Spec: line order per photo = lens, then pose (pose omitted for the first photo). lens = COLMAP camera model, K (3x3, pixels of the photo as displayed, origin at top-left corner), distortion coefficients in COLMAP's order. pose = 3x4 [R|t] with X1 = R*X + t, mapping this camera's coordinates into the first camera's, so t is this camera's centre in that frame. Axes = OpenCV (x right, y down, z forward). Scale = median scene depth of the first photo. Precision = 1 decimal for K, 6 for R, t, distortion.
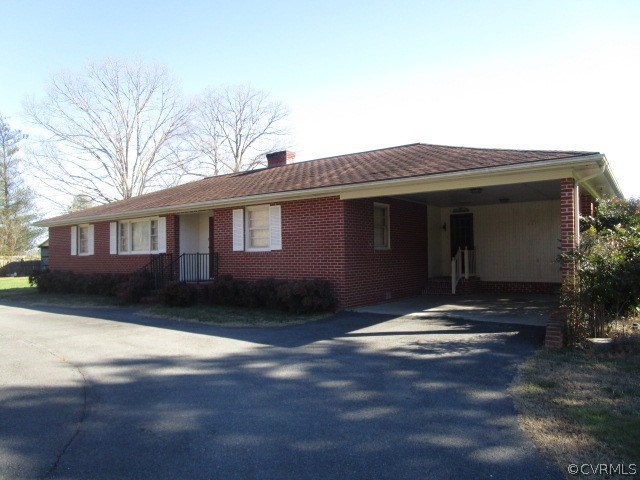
lens RADIAL K [[470.3, 0, 323.2], [0, 470.3, 240.8], [0, 0, 1]] dist [-0.011392, -0.001752]
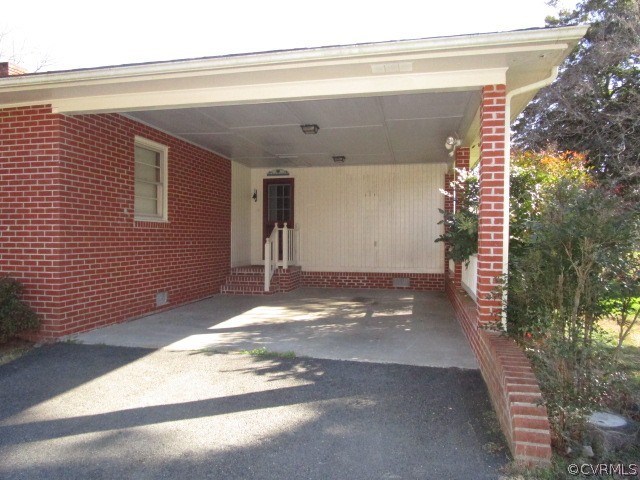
lens RADIAL K [[470.3, 0, 321.5], [0, 470.3, 241.1], [0, 0, 1]] dist [-0.011392, -0.001752]
pose [[0.919915, 0.013637, 0.391881, 0.080363], [-0.027894, 0.999139, 0.030710, 0.016750], [-0.391125, -0.039181, 0.919503, 0.337527]]
